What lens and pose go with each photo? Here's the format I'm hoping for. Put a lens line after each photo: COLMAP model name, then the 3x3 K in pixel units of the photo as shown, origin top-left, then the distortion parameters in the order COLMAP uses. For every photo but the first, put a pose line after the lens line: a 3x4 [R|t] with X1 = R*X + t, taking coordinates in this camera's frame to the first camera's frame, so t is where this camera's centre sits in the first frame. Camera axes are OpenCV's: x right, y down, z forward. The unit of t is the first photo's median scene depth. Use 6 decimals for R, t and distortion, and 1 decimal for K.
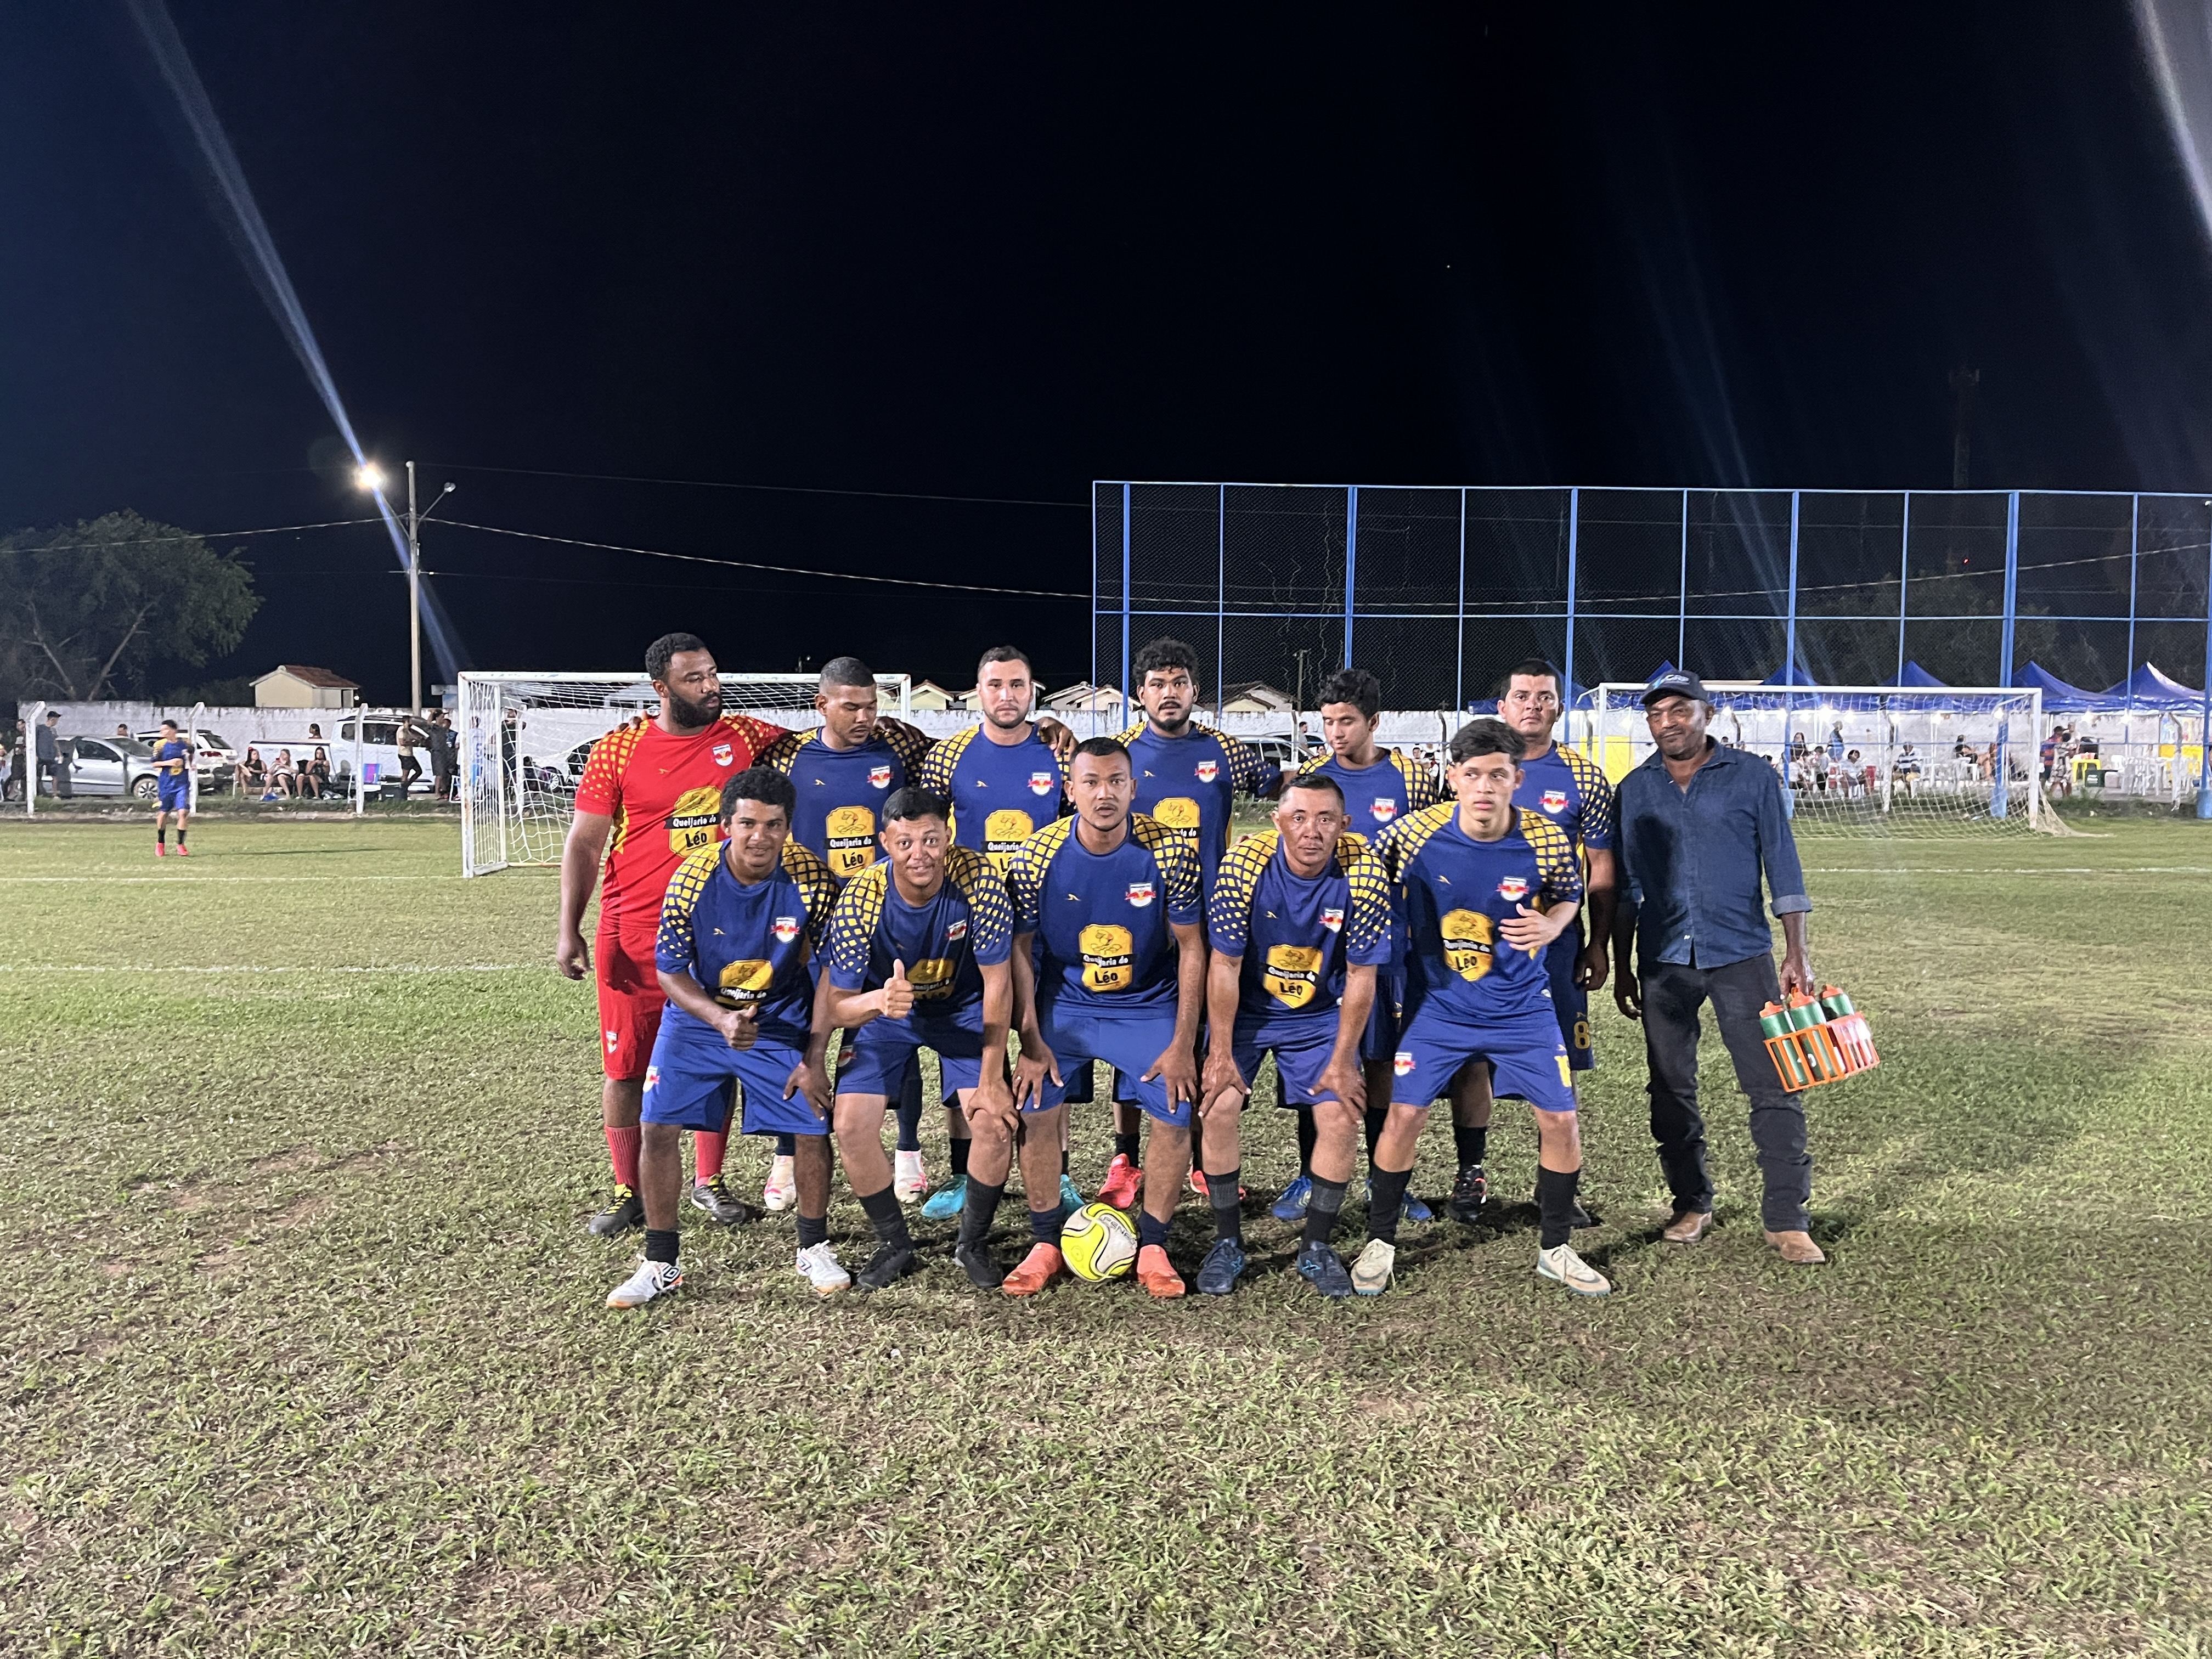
lens RADIAL K [[1683.3, 0, 1092.3], [0, 1683.3, 848.2], [0, 0, 1]] dist [0.040977, -0.048069]
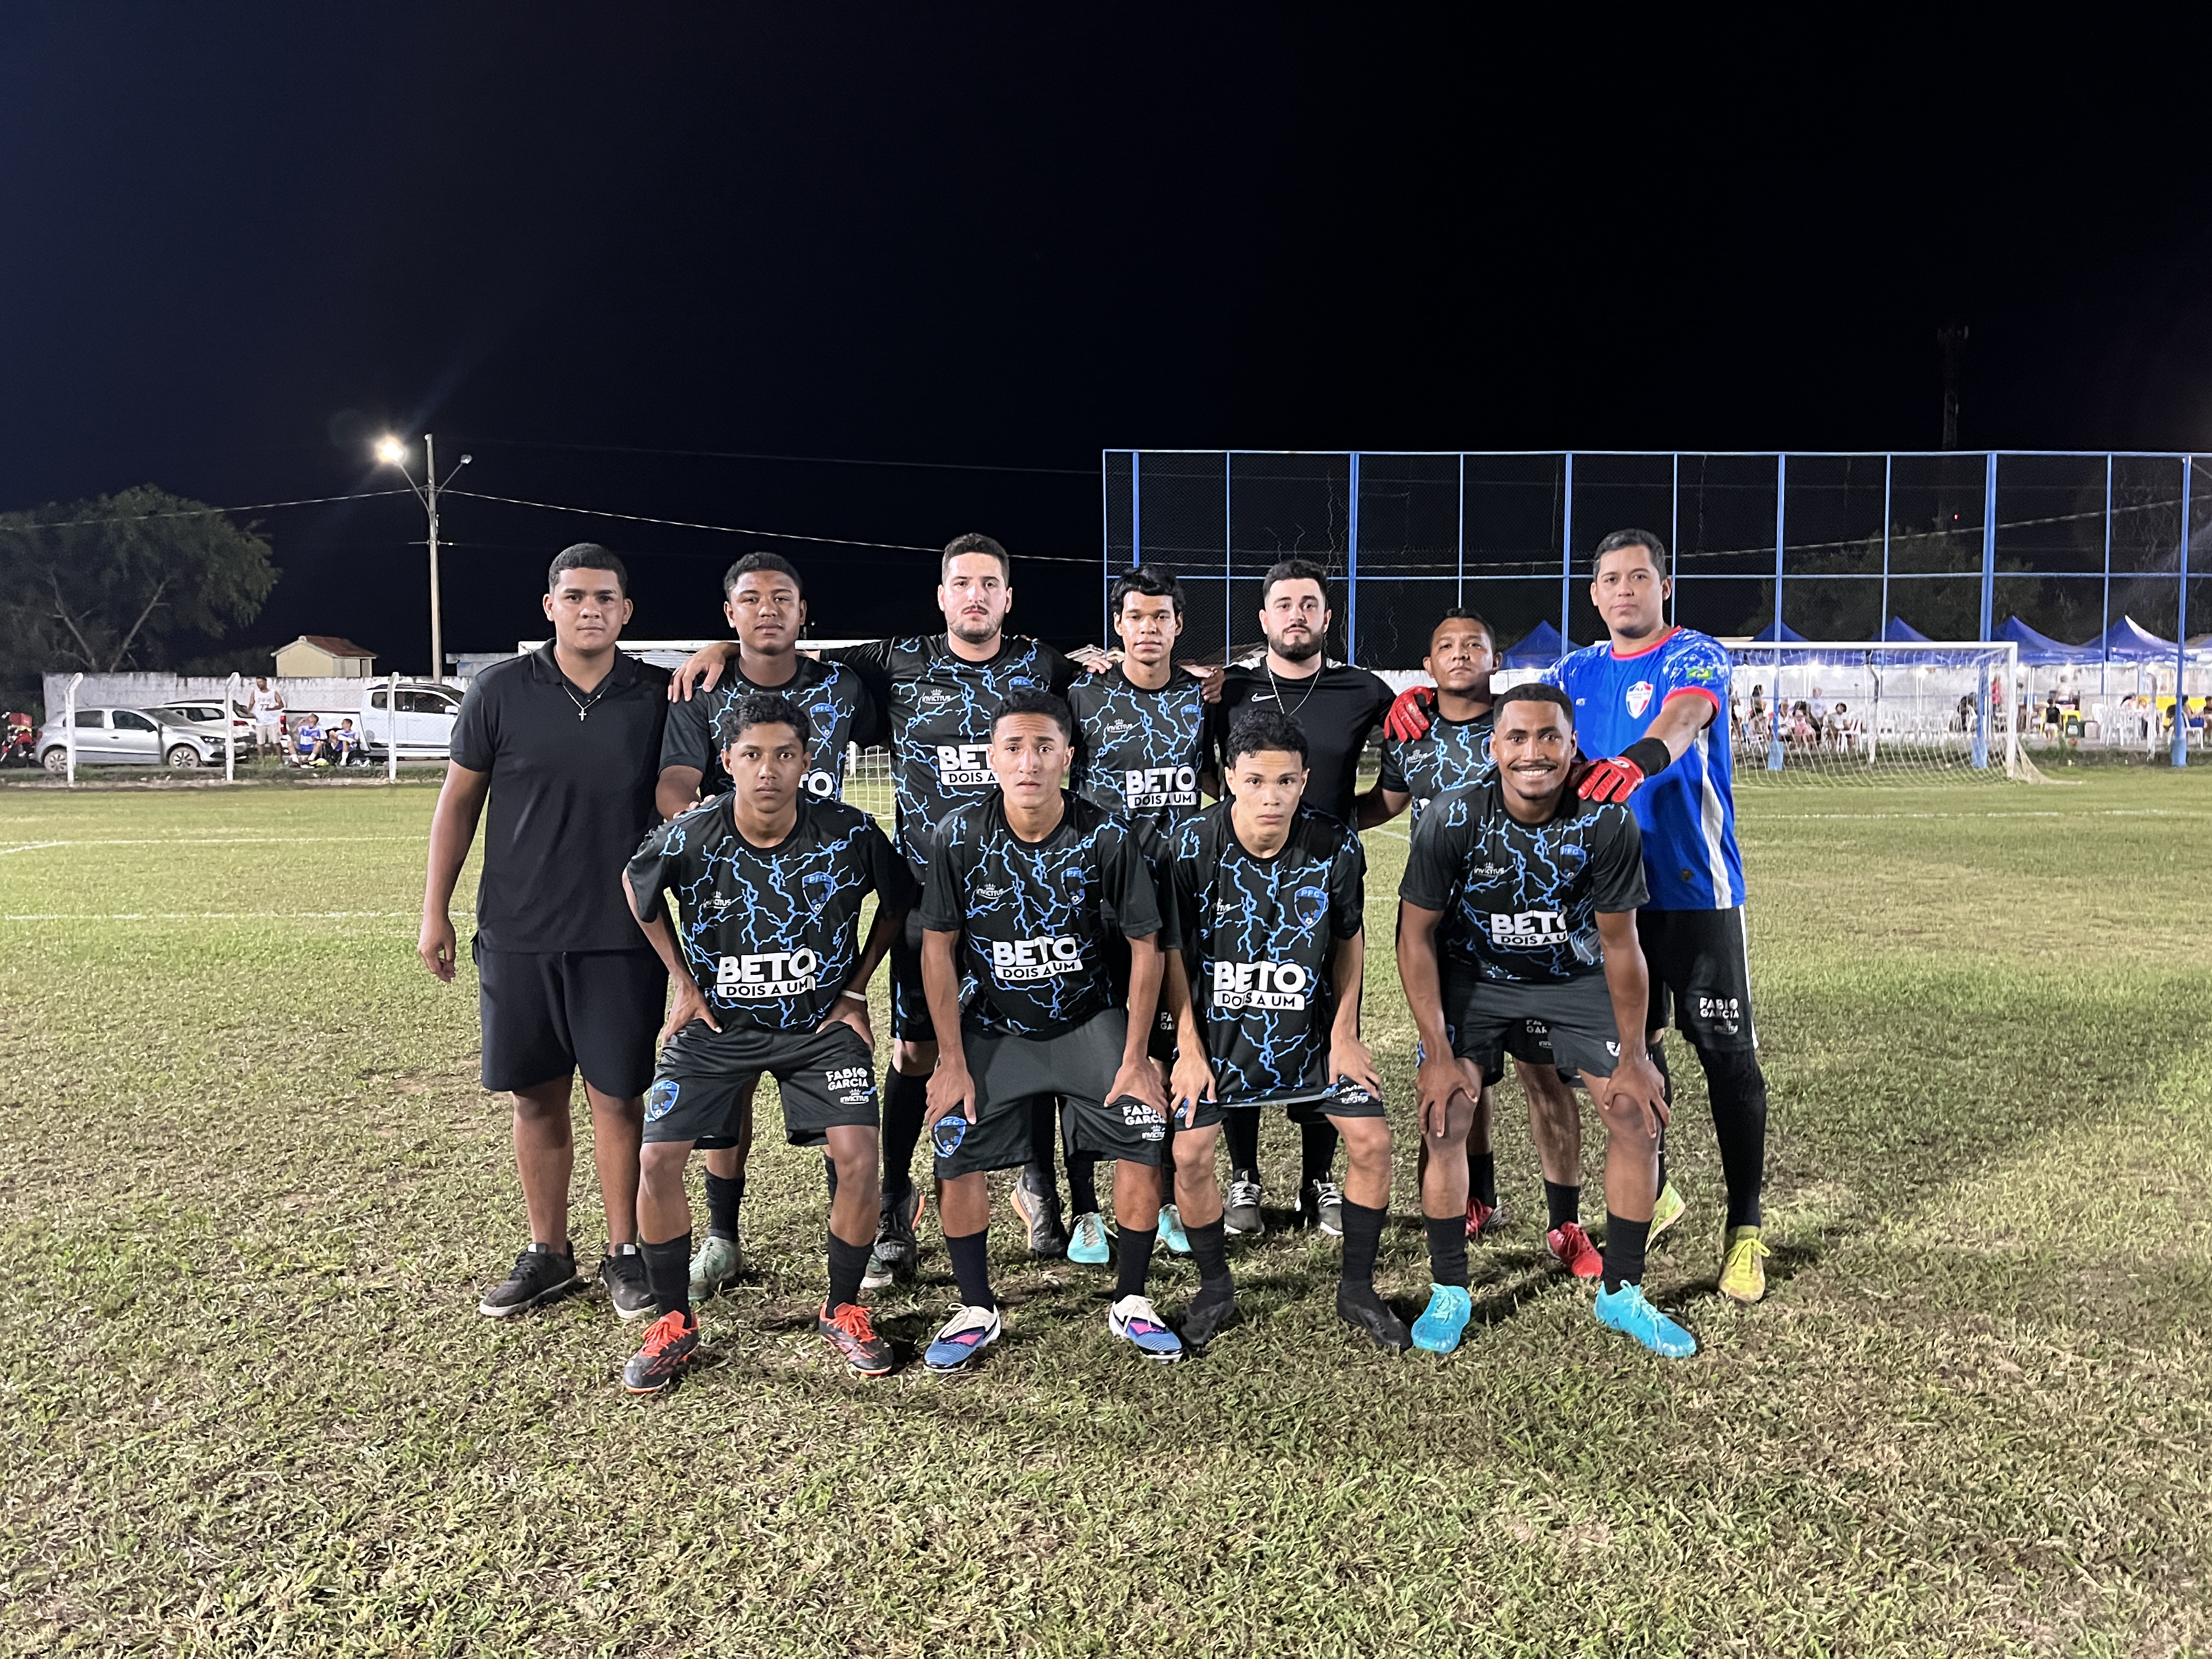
lens RADIAL K [[1683.3, 0, 1108.9], [0, 1683.3, 818.0], [0, 0, 1]] dist [0.040977, -0.048069]
pose [[0.999890, -0.010305, 0.010688, -0.008933], [0.010262, 0.999939, 0.004102, 0.002983], [-0.010729, -0.003992, 0.999934, -0.030231]]
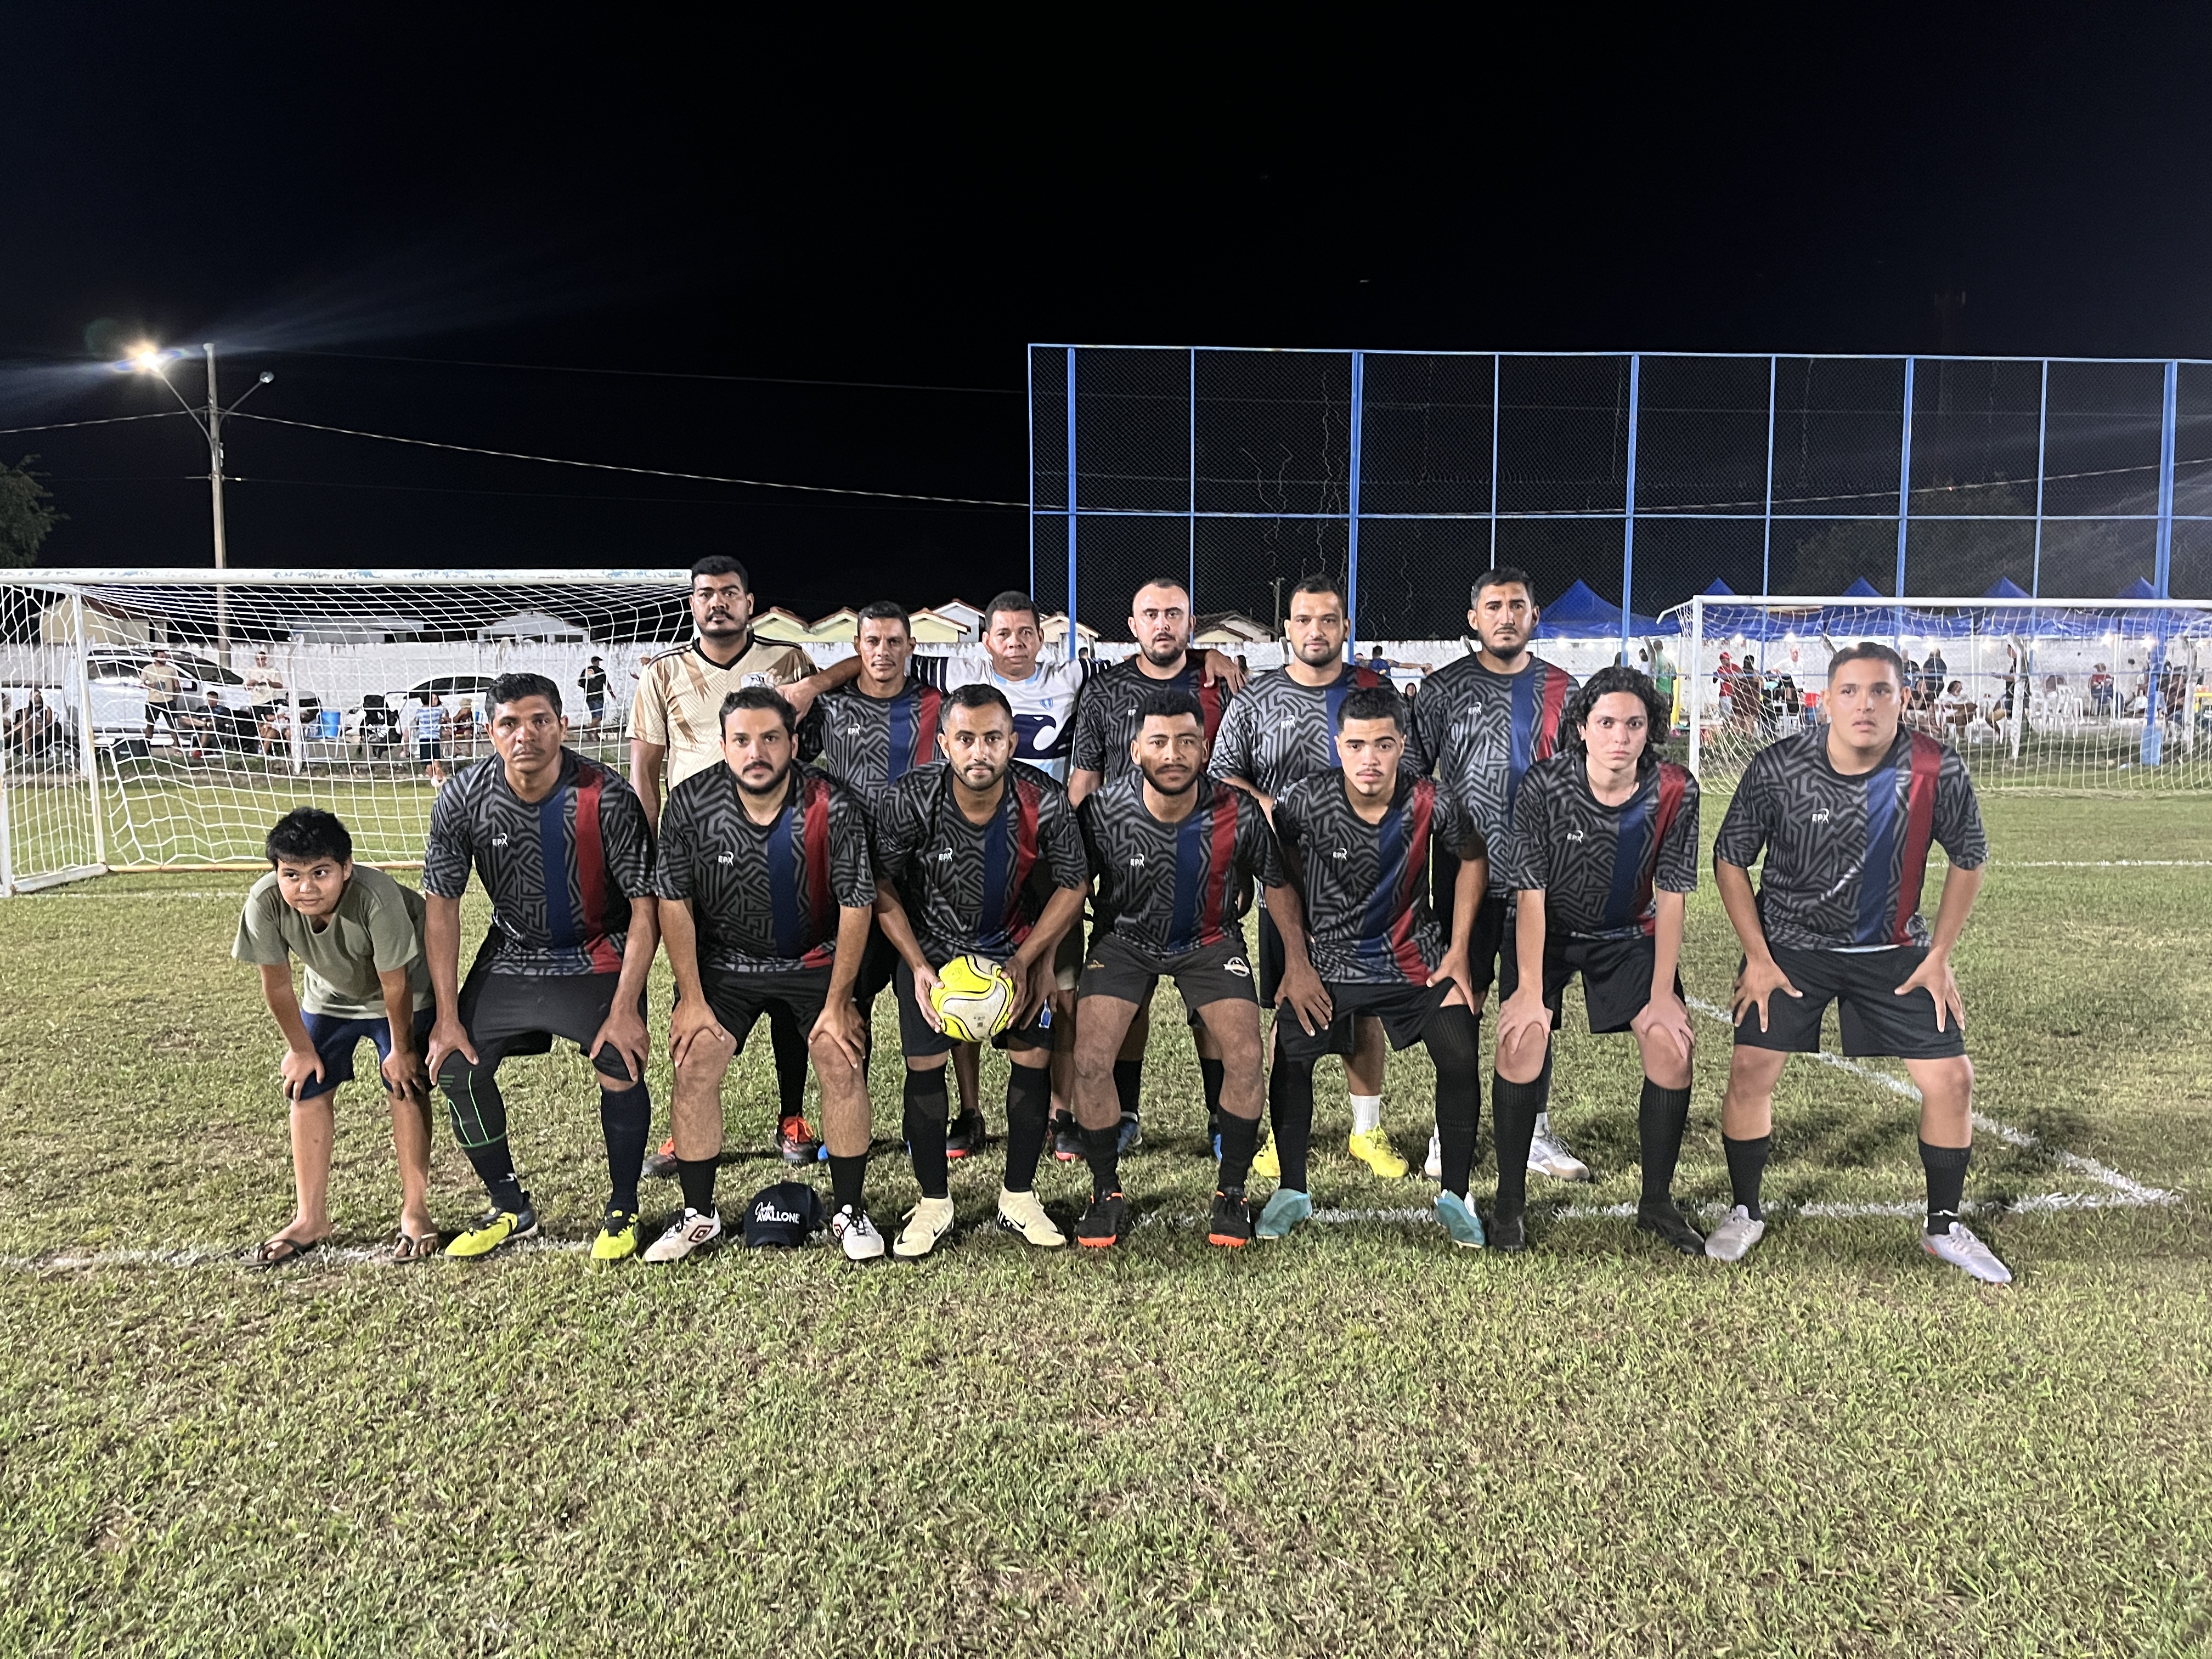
lens RADIAL K [[1683.3, 0, 1100.5], [0, 1683.3, 836.4], [0, 0, 1]] dist [0.040977, -0.048069]
pose [[0.999699, -0.008384, 0.023044, 0.013489], [0.007711, 0.999545, 0.029164, -0.011428], [-0.023278, -0.028978, 0.999309, 0.200216]]
